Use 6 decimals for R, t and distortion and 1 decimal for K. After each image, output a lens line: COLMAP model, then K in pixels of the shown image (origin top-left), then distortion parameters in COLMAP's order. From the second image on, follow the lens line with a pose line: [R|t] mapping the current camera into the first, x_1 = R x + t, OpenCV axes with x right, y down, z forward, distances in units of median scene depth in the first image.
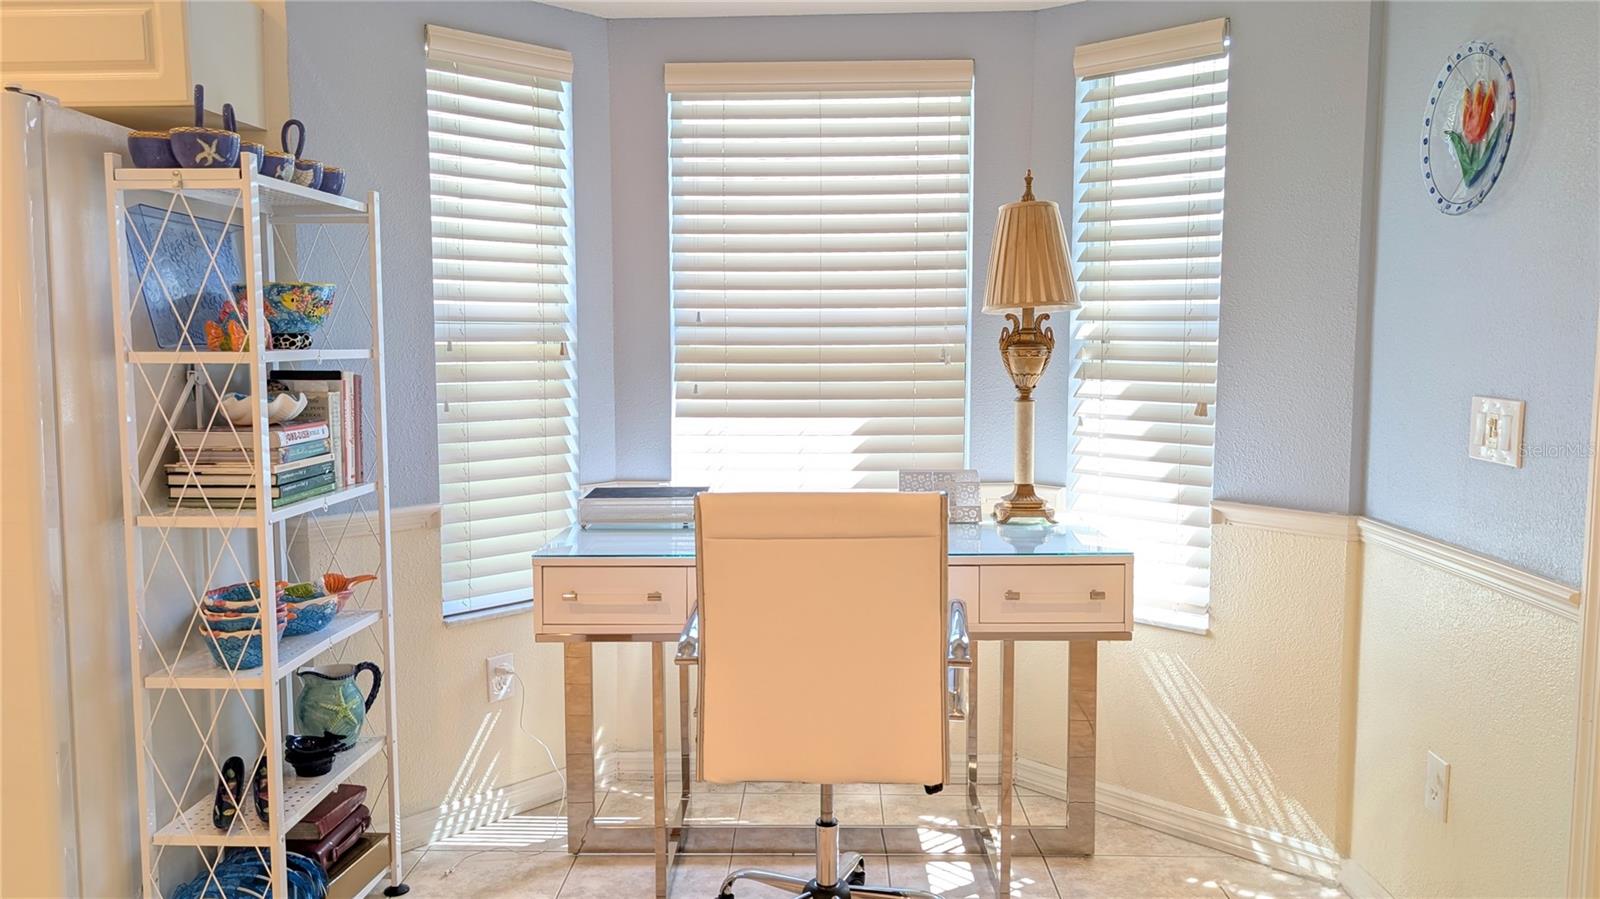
lens RADIAL K [[1186.9, 0, 800.5], [0, 1186.9, 449.9], [0, 0, 1]] dist [0.006022, 0.003729]
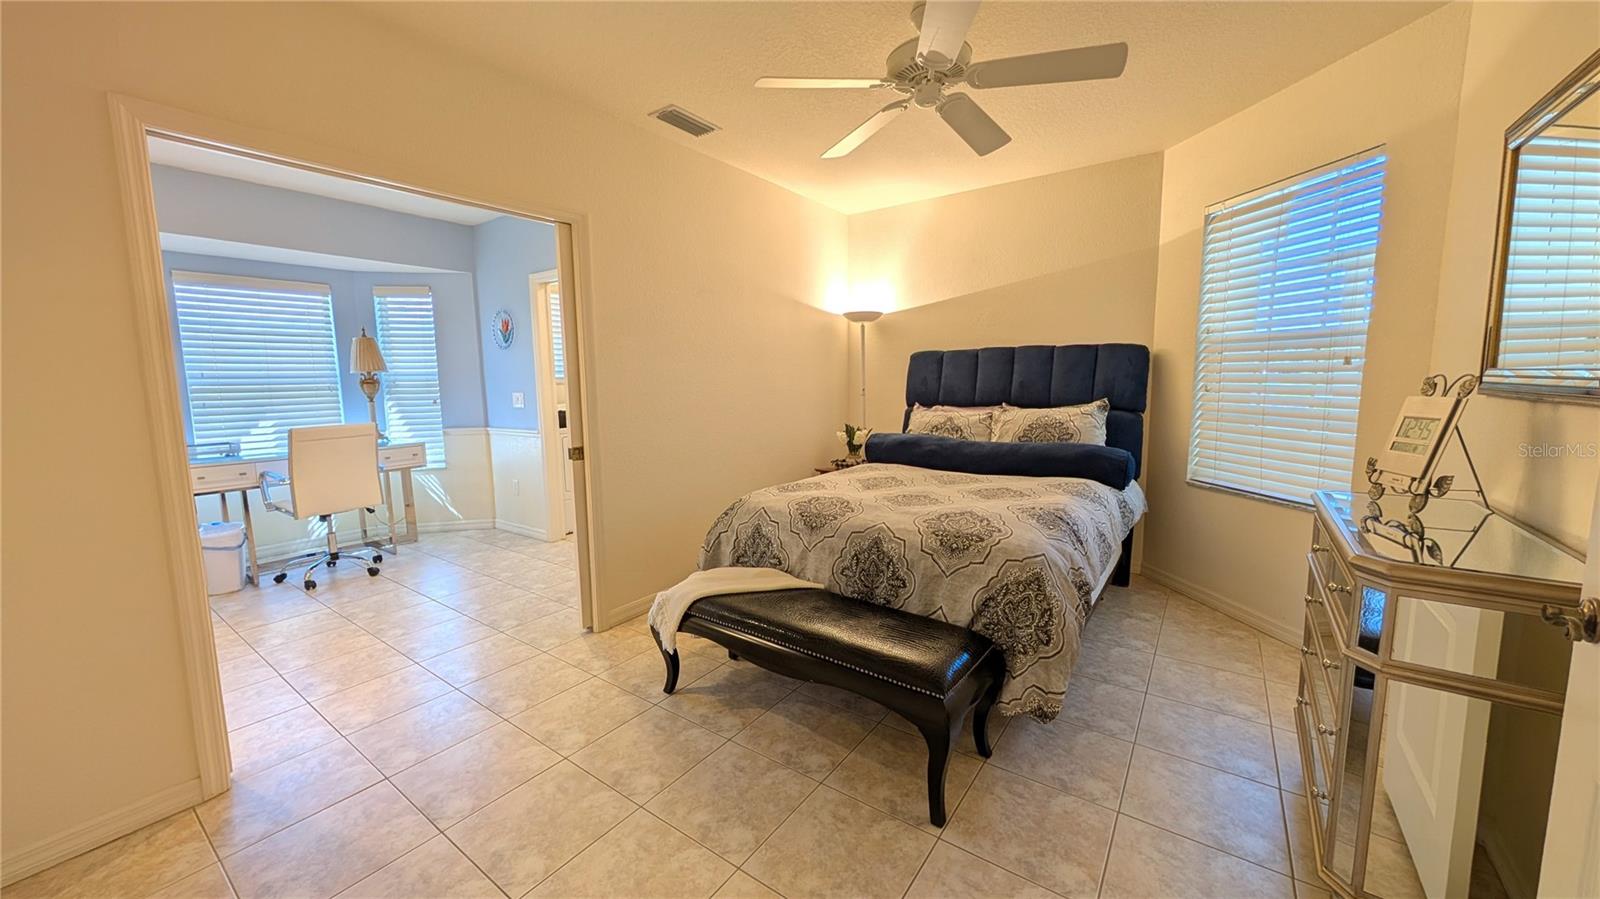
lens RADIAL K [[584.3, 0, 803.7], [0, 584.3, 449.4], [0, 0, 1]] dist [0.001528, 0.000202]
pose [[0.555093, -0.107369, 0.824829, -0.462578], [0.097409, 0.993202, 0.063733, 0.095672], [-0.826065, 0.044968, 0.561778, -0.786642]]
